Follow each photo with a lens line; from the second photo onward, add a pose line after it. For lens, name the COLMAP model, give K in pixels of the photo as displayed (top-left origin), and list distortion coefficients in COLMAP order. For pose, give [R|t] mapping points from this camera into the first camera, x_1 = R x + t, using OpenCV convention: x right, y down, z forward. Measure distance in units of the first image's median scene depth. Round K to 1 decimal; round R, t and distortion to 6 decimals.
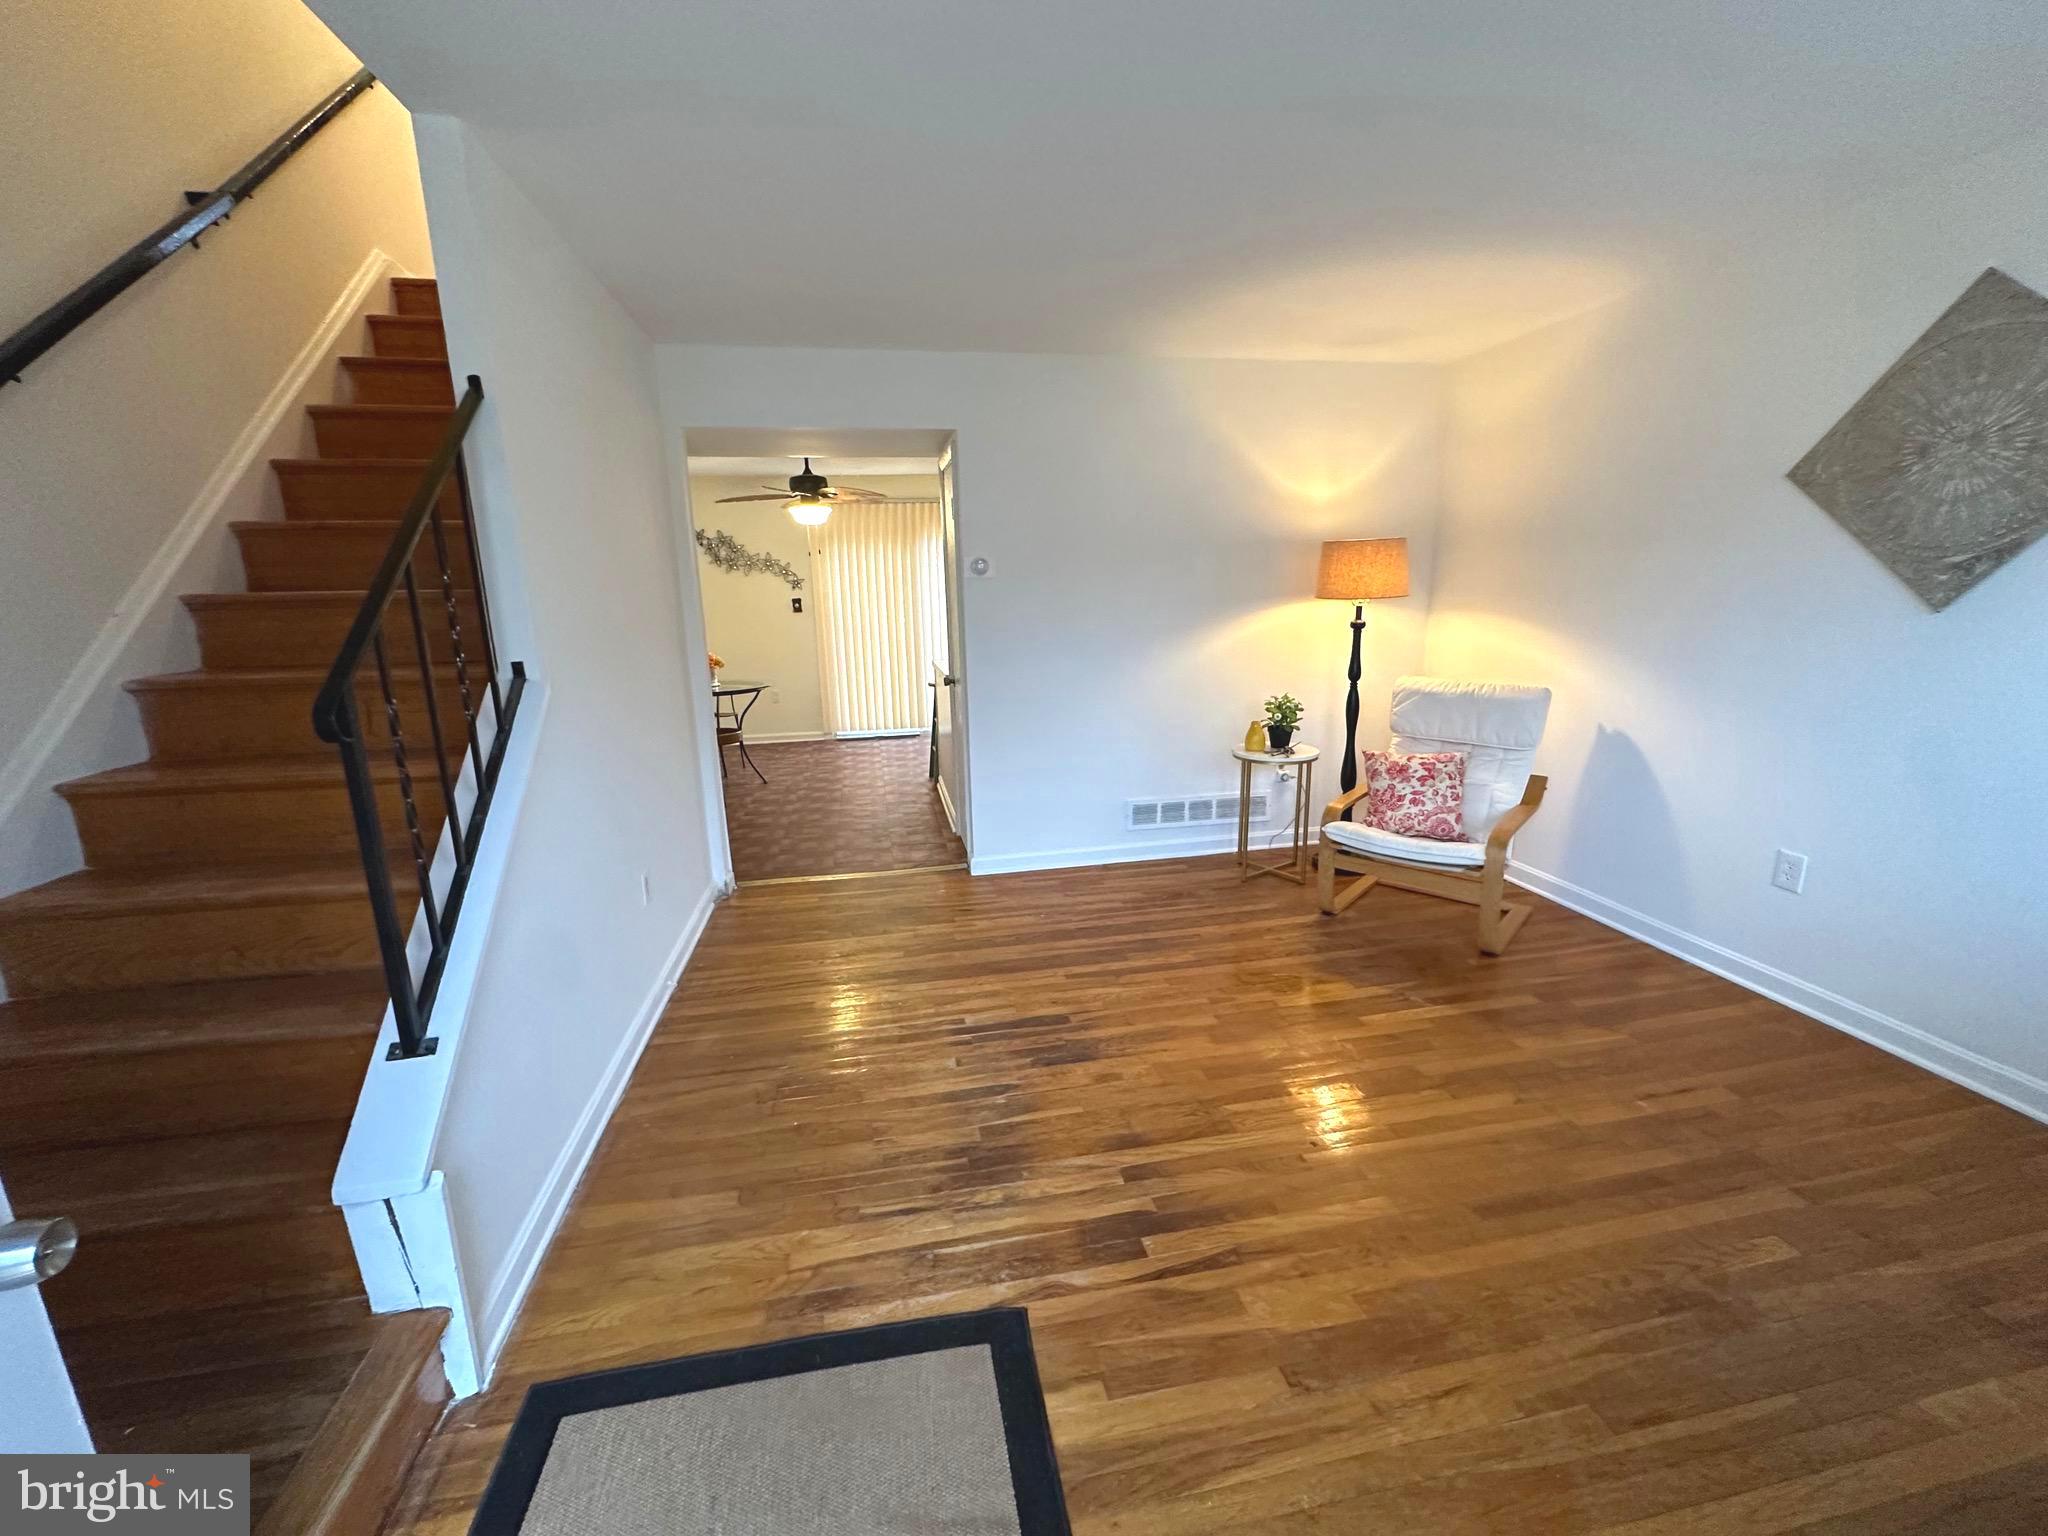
lens RADIAL K [[822.2, 0, 1024.0], [0, 822.2, 768.0], [0, 0, 1]] dist [-0.001600, 0.000027]
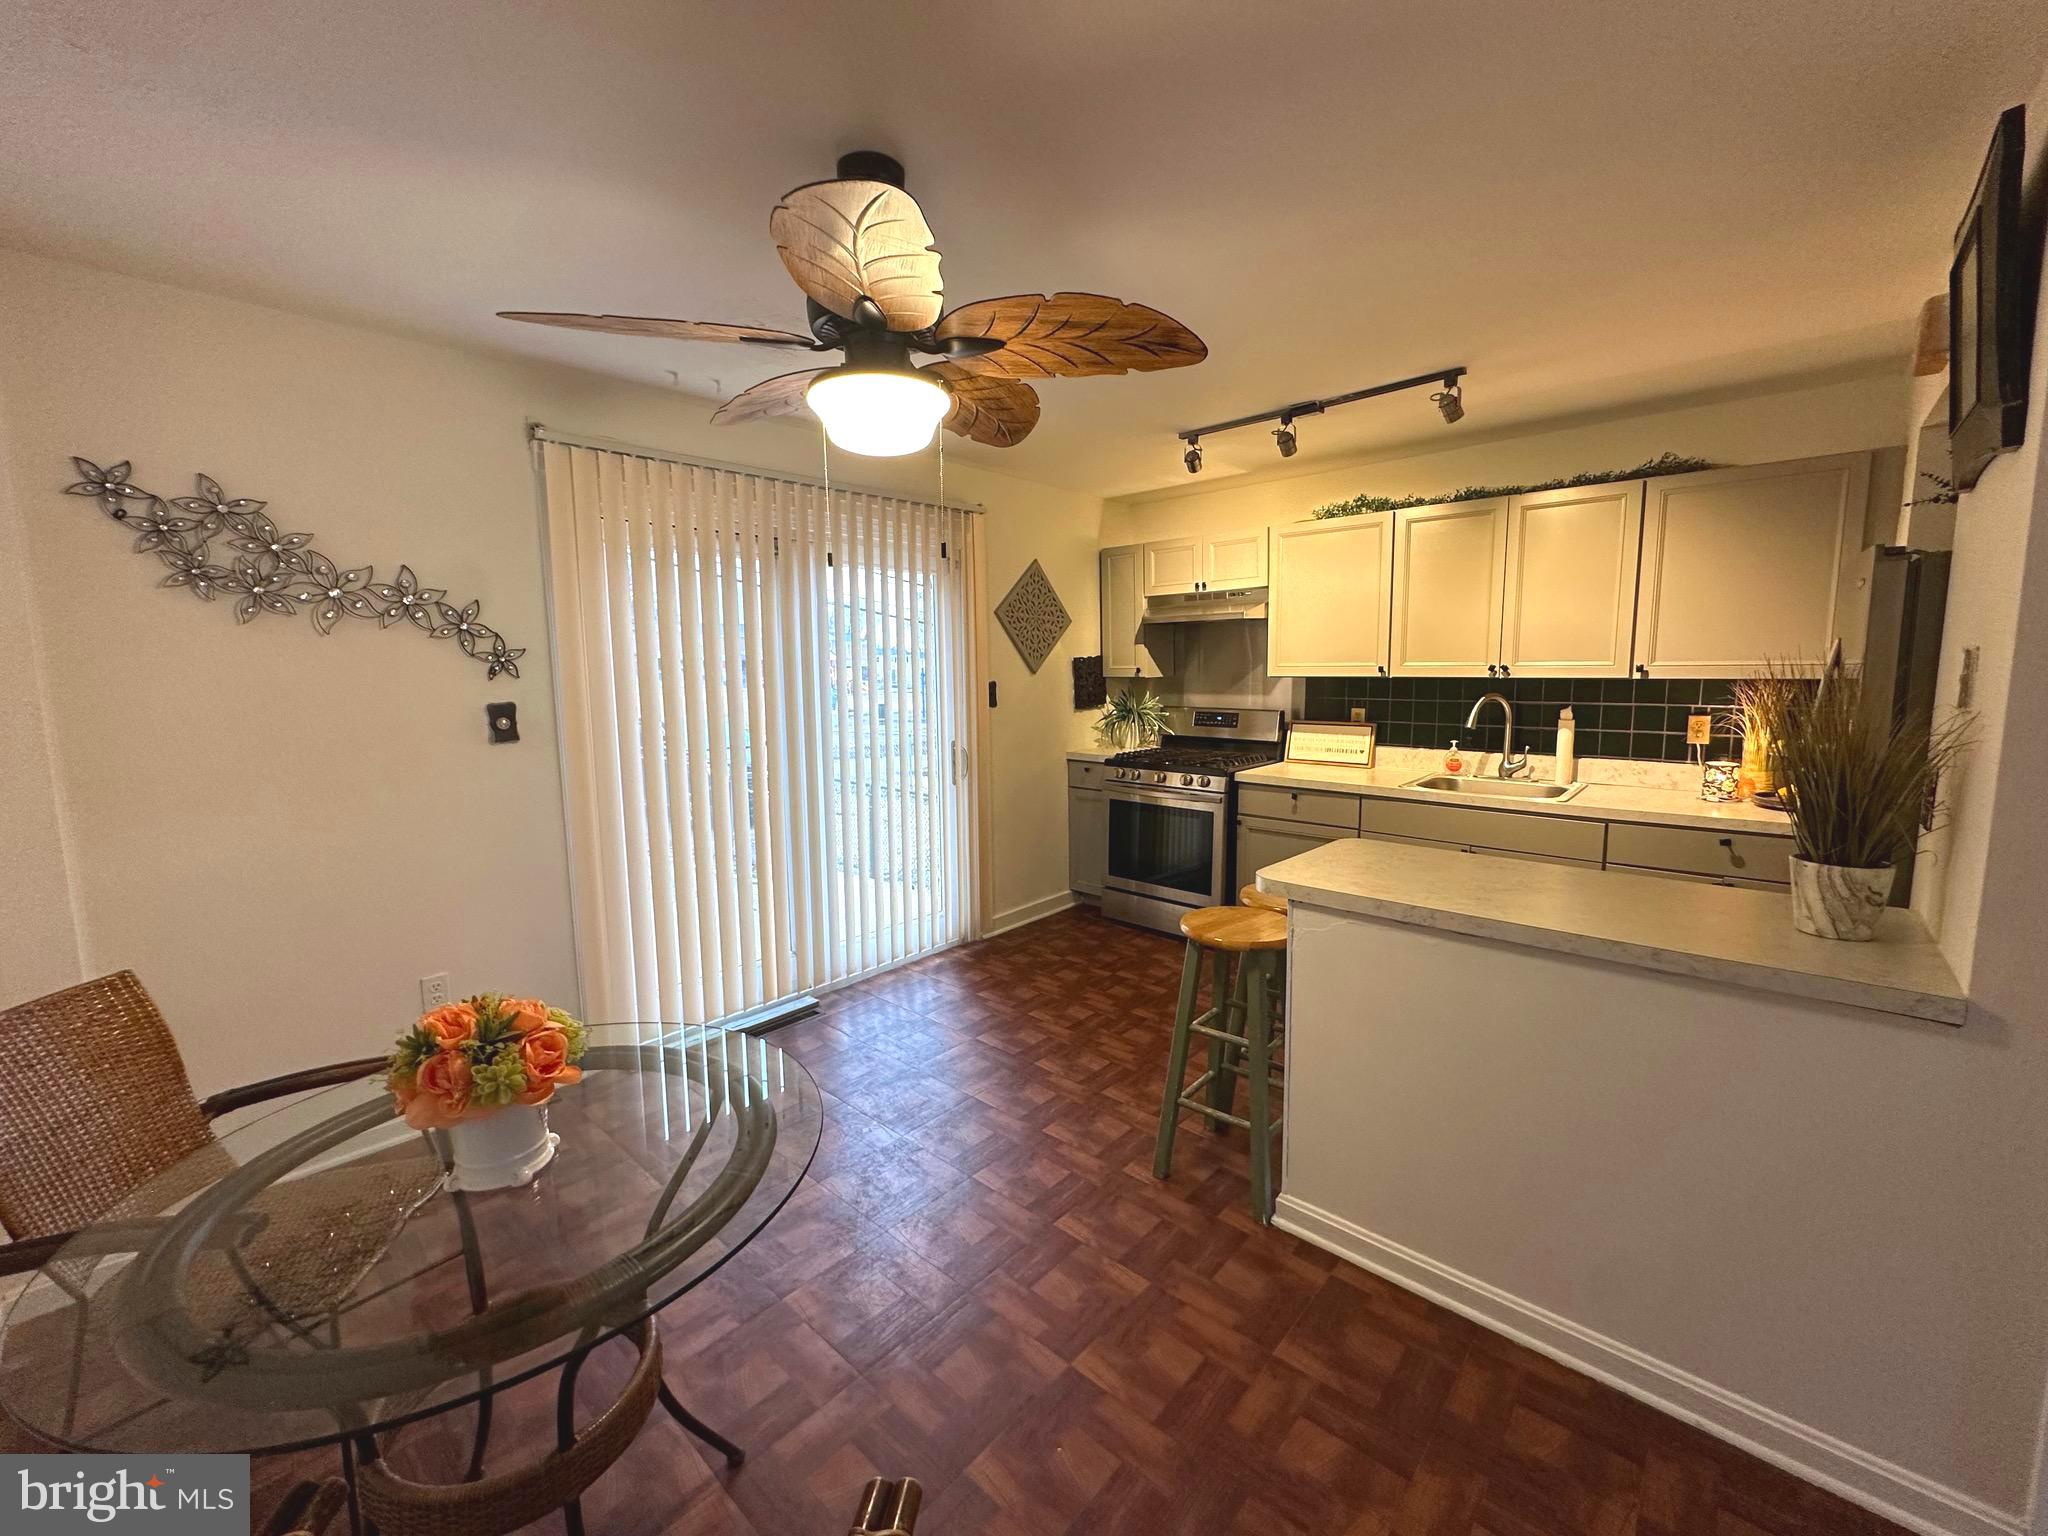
lens RADIAL K [[821.3, 0, 1028.8], [0, 821.3, 769.0], [0, 0, 1]] dist [-0.001255, -0.000154]
pose [[0.800537, -0.062912, 0.595972, -0.313341], [0.124871, 0.990157, -0.063209, -0.131469], [-0.586130, 0.125021, 0.800513, 0.606463]]
